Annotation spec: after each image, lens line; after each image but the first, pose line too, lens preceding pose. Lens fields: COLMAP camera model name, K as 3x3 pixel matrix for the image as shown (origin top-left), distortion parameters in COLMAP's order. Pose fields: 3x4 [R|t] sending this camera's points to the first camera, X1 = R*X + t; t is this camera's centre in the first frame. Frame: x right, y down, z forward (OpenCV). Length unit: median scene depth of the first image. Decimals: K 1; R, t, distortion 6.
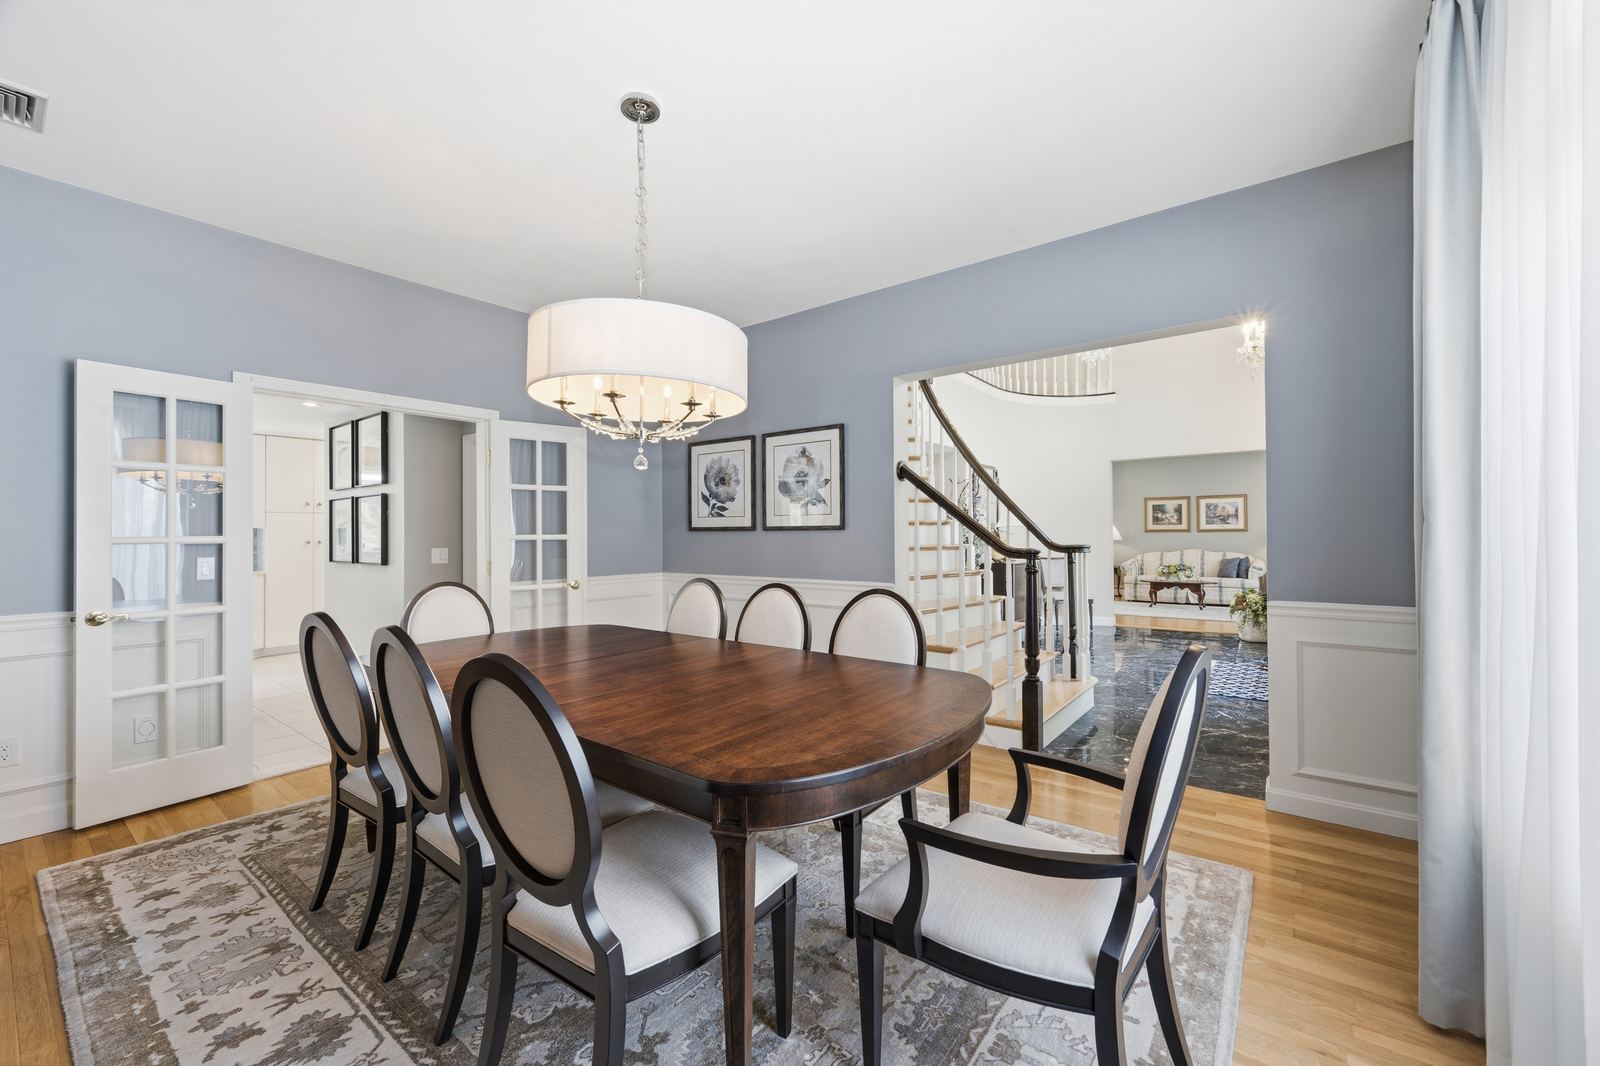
lens RADIAL K [[629.5, 0, 795.3], [0, 629.5, 549.2], [0, 0, 1]] dist [-0.000429, 0.000271]
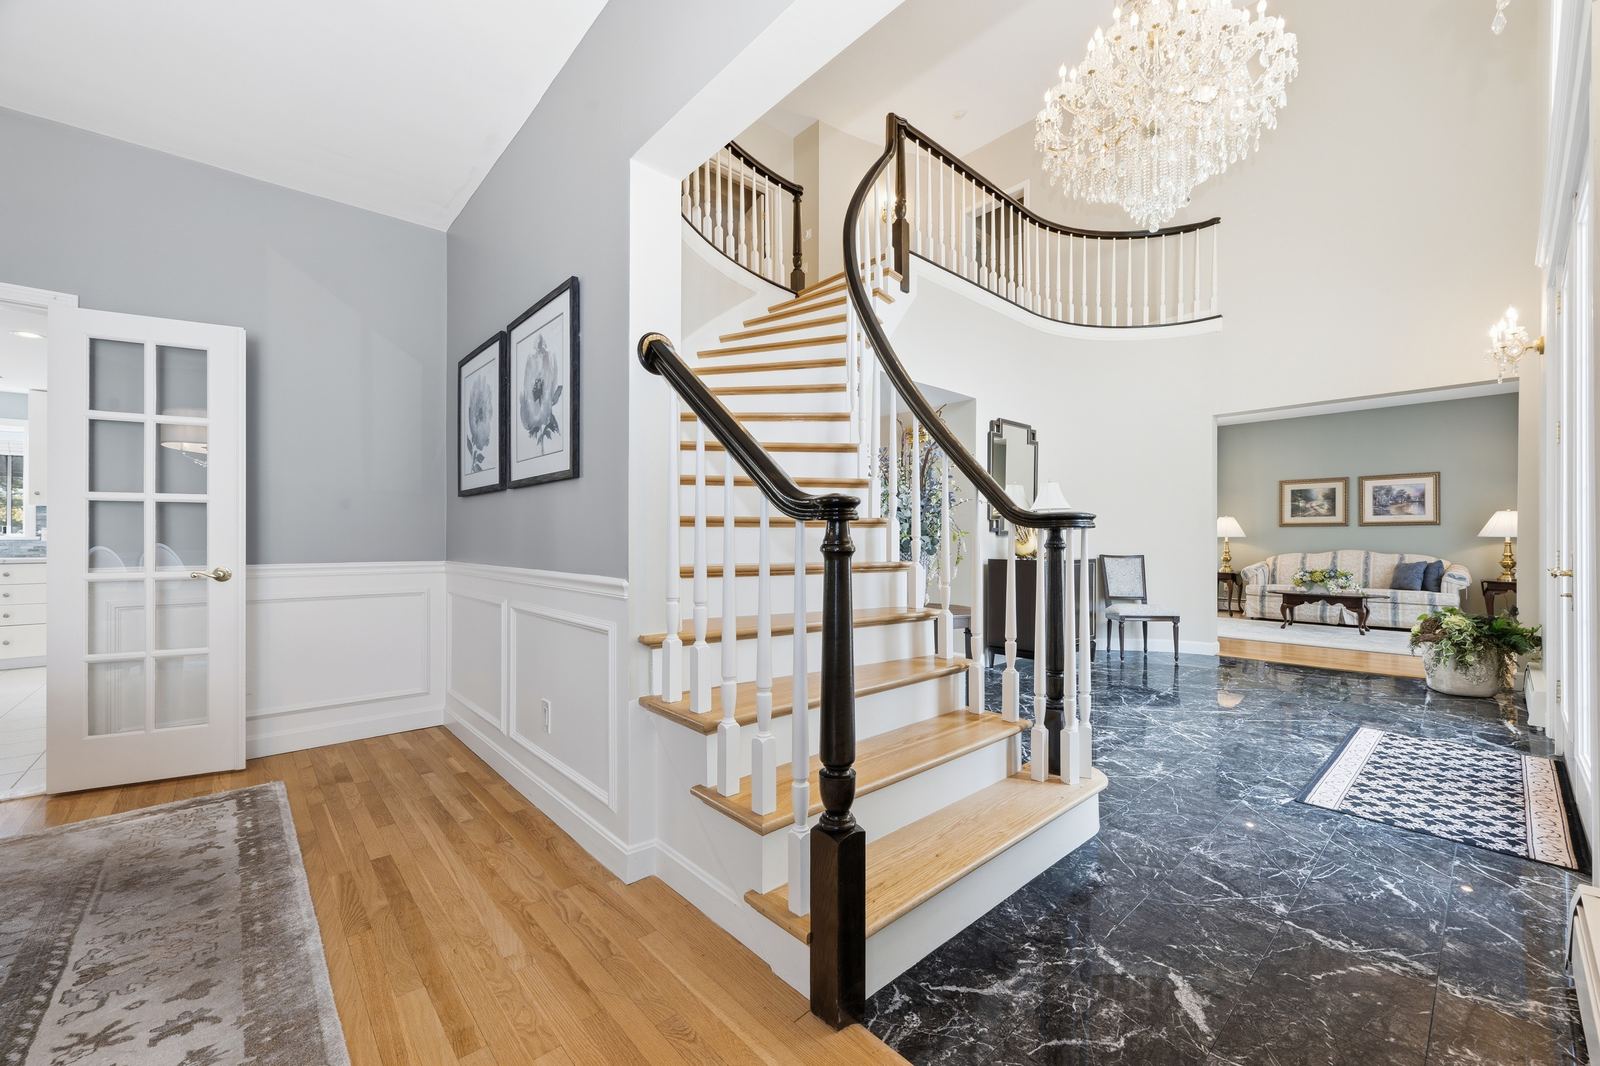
lens RADIAL K [[629.5, 0, 795.3], [0, 629.5, 549.2], [0, 0, 1]] dist [-0.000429, 0.000271]
pose [[0.985618, 0.011729, -0.168581, 0.140629], [-0.012585, 0.999913, -0.004007, 0.011941], [0.168519, 0.006071, 0.985680, 0.204722]]
